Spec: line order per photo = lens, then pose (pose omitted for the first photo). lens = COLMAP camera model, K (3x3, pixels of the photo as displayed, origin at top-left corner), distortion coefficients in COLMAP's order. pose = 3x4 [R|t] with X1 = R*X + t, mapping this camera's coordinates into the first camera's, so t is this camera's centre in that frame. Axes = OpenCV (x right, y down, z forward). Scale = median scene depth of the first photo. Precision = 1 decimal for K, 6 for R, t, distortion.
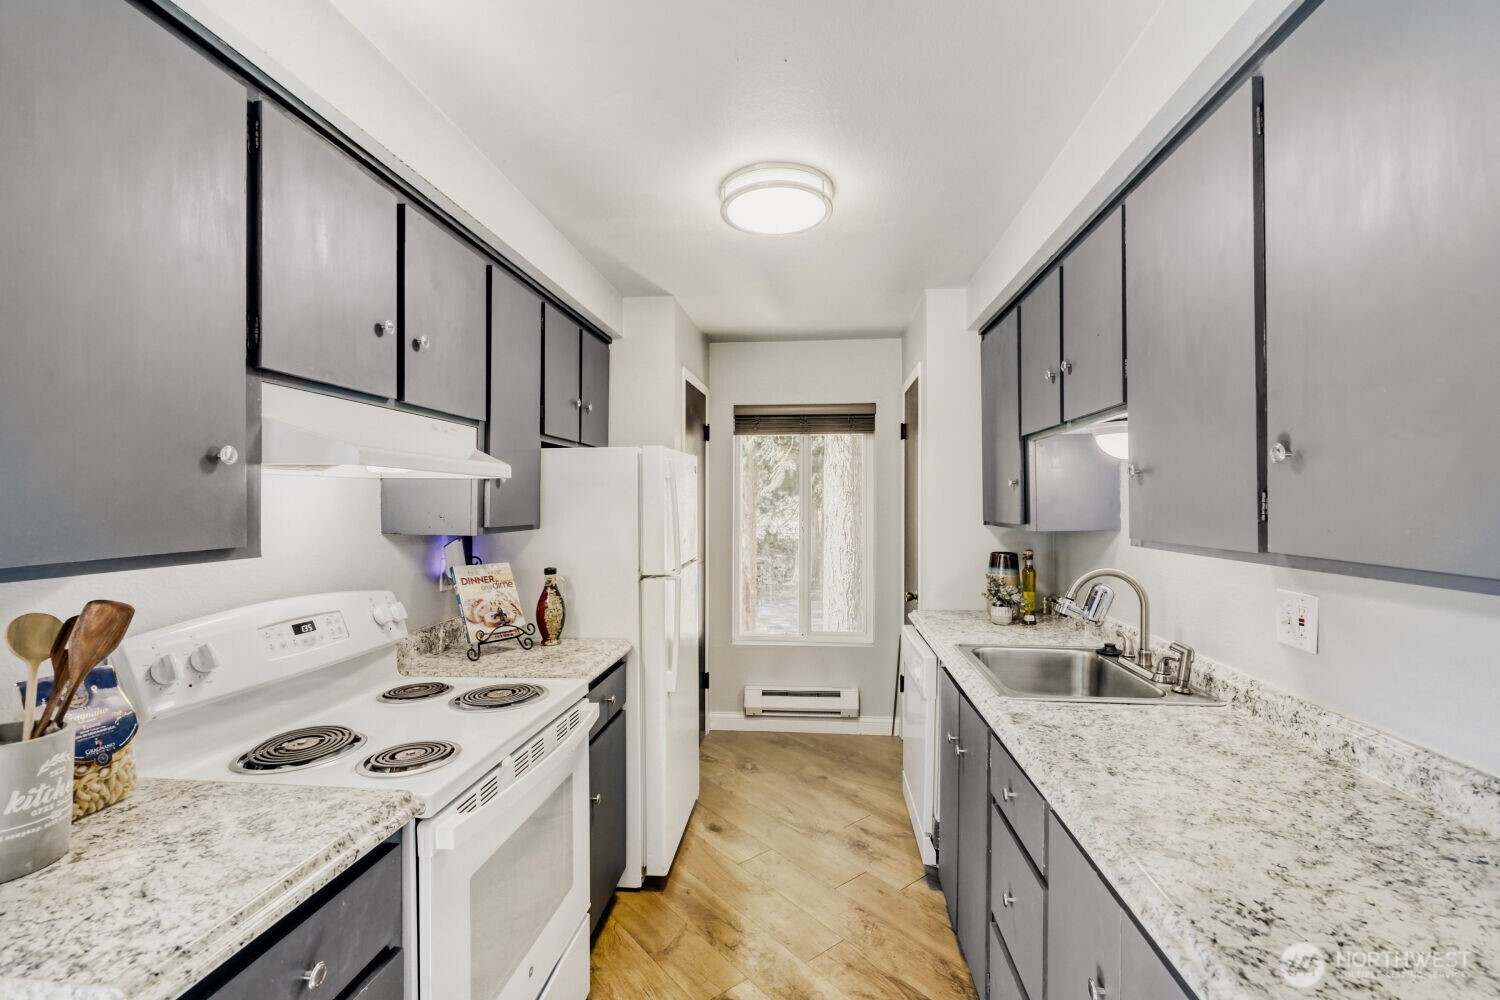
lens RADIAL K [[662.0, 0, 753.9], [0, 662.0, 499.2], [0, 0, 1]] dist [-0.001197, -0.001066]
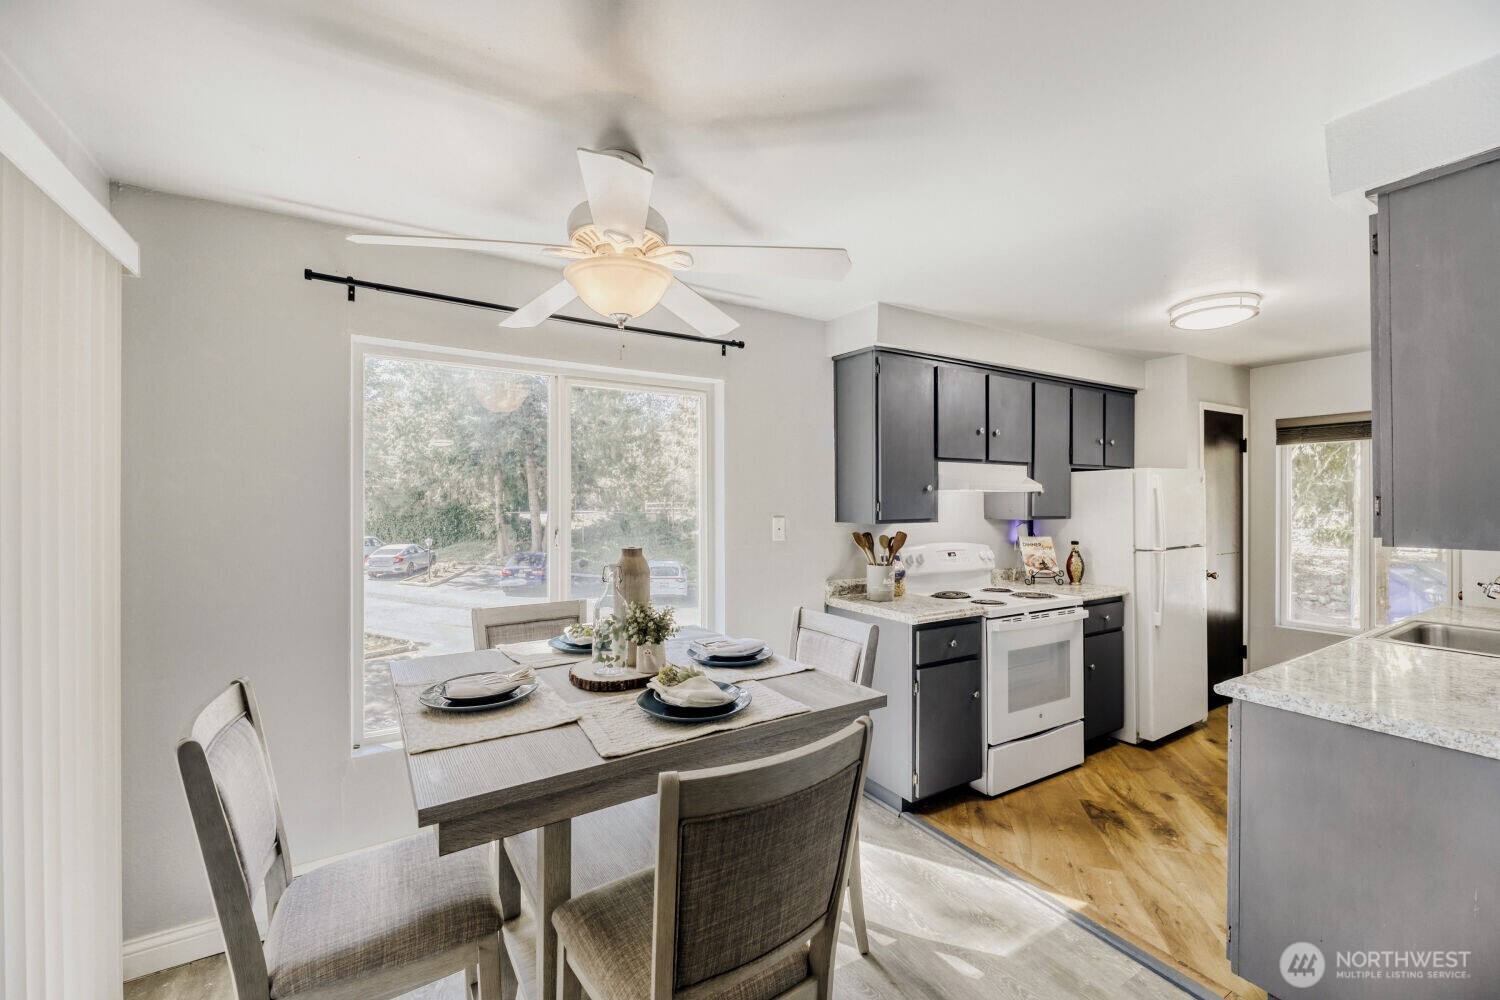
lens RADIAL K [[600.6, 0, 750.0], [0, 600.6, 500.0], [0, 0, 1]] dist [-0.001631, 0.000012]
pose [[0.601258, -0.002478, -0.799051, 0.466855], [0.002646, 0.999996, -0.001110, -0.005267], [0.799051, -0.001448, 0.601262, -0.672413]]
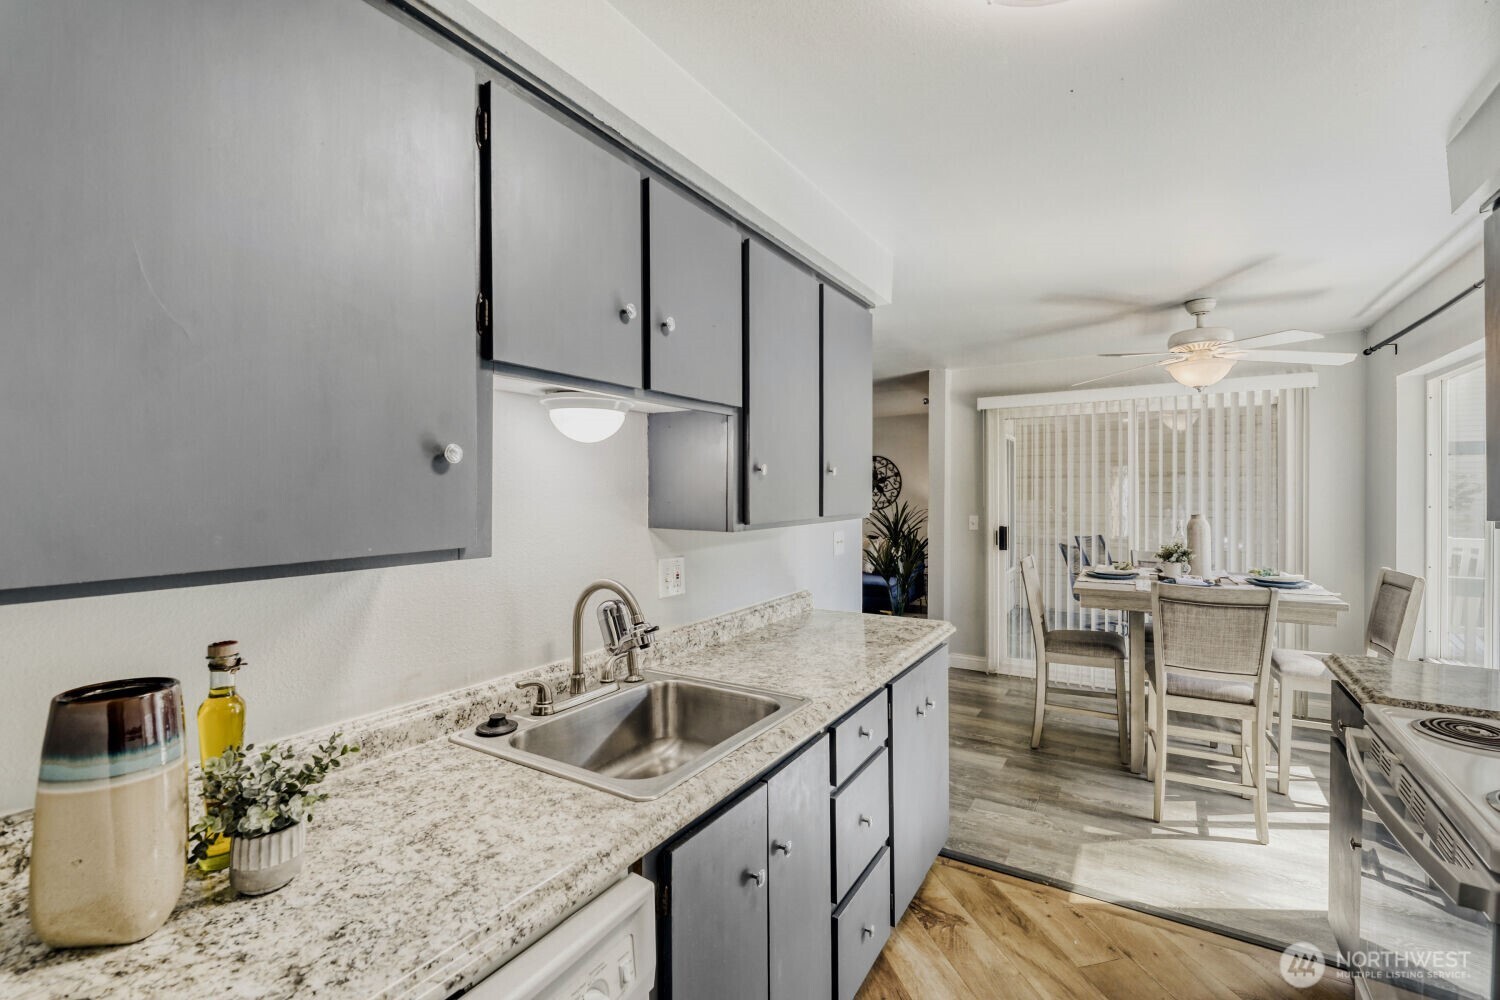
lens RADIAL K [[654.7, 0, 744.1], [0, 654.7, 492.9], [0, 0, 1]] dist [0.000300, 0.000058]
pose [[-0.897192, 0.000592, 0.441640, 0.035480], [0.000363, 1.000000, -0.000603, 0.000943], [-0.441641, -0.000381, -0.897192, 1.450779]]
